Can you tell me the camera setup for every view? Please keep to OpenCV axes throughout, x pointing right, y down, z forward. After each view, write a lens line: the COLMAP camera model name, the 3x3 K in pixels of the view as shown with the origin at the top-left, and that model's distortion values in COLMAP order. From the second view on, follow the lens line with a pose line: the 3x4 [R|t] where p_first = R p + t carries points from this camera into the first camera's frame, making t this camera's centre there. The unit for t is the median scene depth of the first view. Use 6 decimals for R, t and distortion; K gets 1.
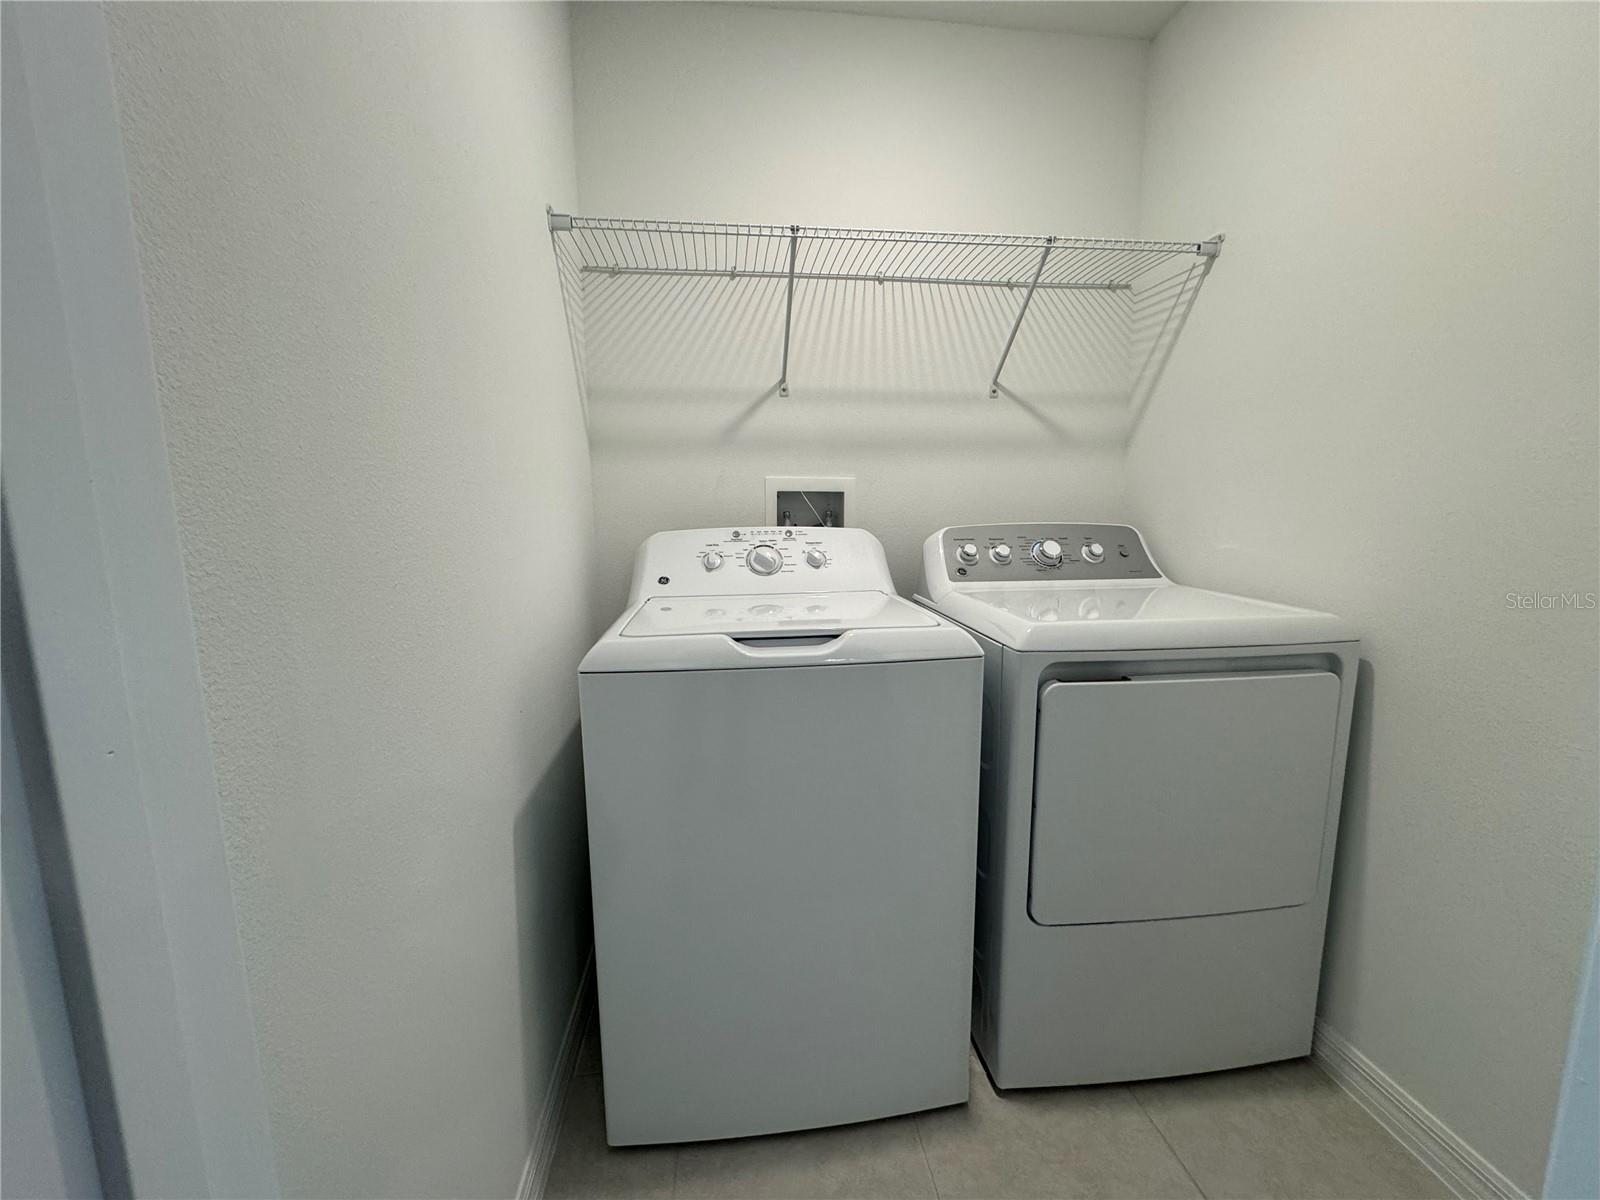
lens RADIAL K [[641.2, 0, 800.0], [0, 641.2, 600.0], [0, 0, 1]] dist [-0.005465, 0.002573]
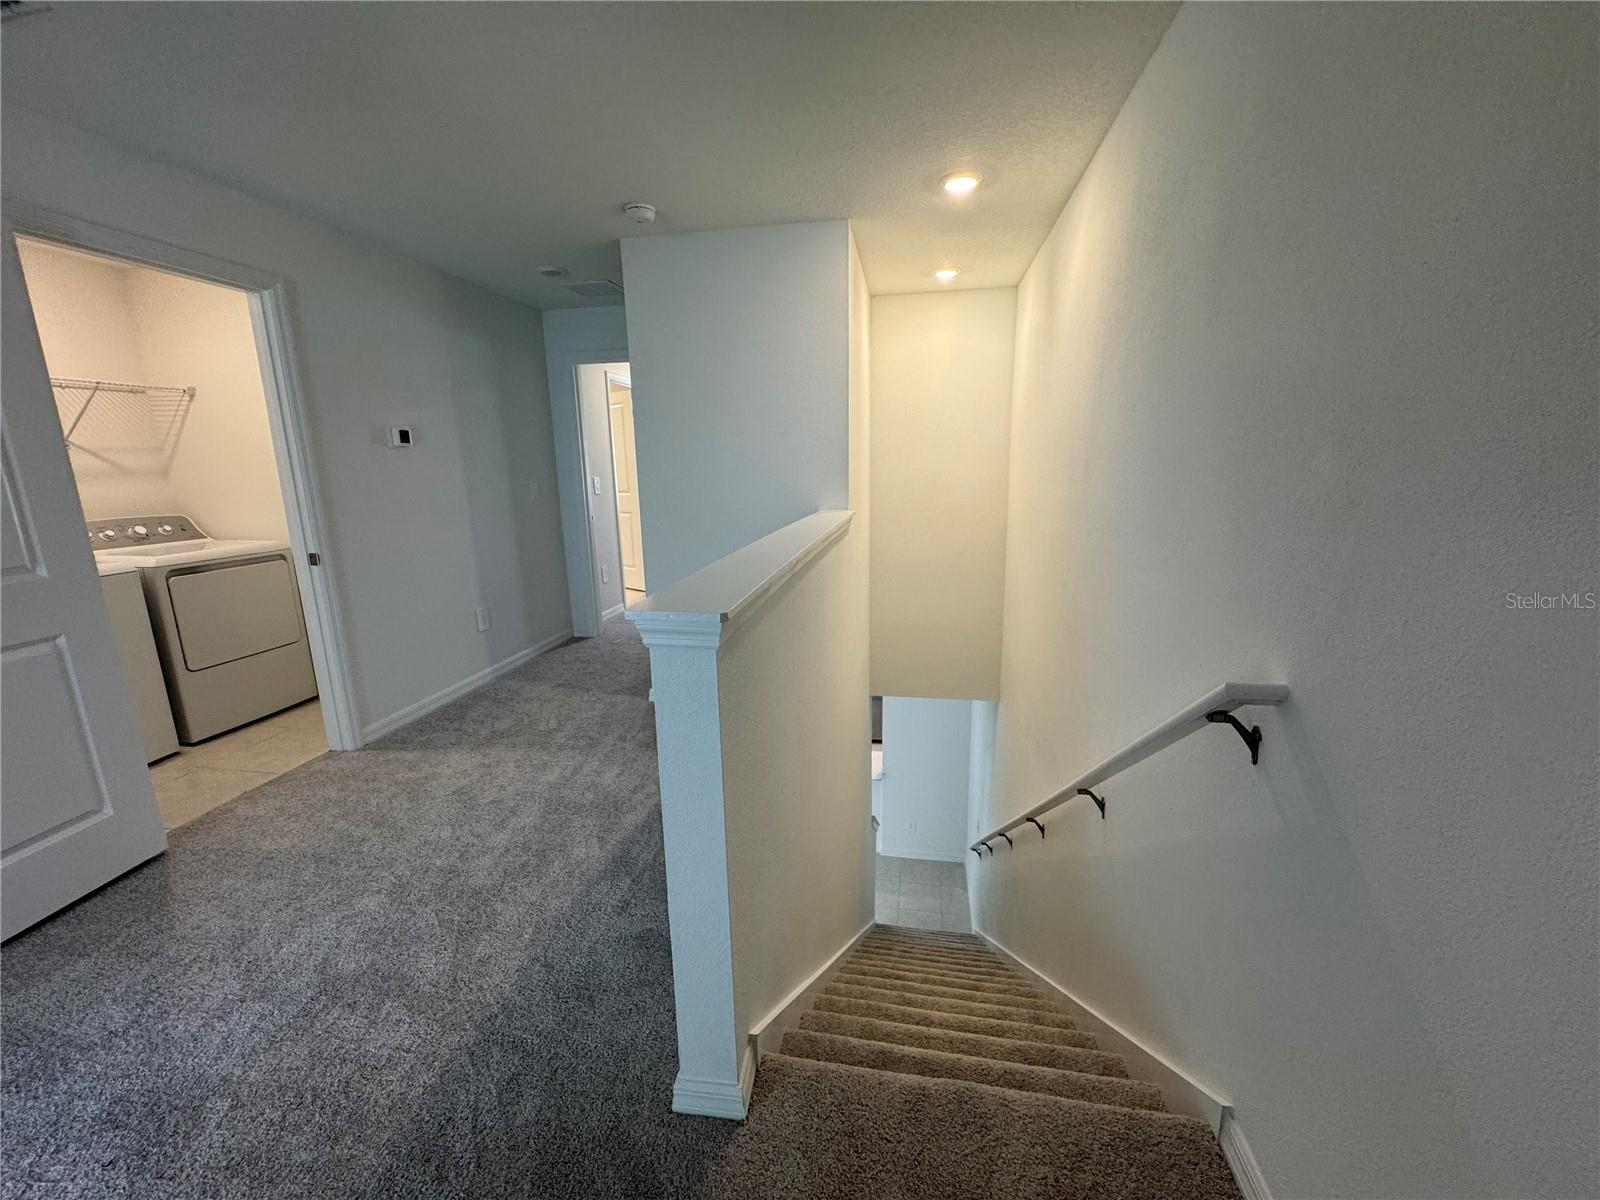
lens RADIAL K [[641.2, 0, 800.0], [0, 641.2, 600.0], [0, 0, 1]] dist [-0.005465, 0.002573]
pose [[0.300132, -0.197644, 0.933198, -0.901422], [0.151009, 0.975807, 0.158102, 0.130192], [-0.941869, 0.093469, 0.322717, -1.578635]]
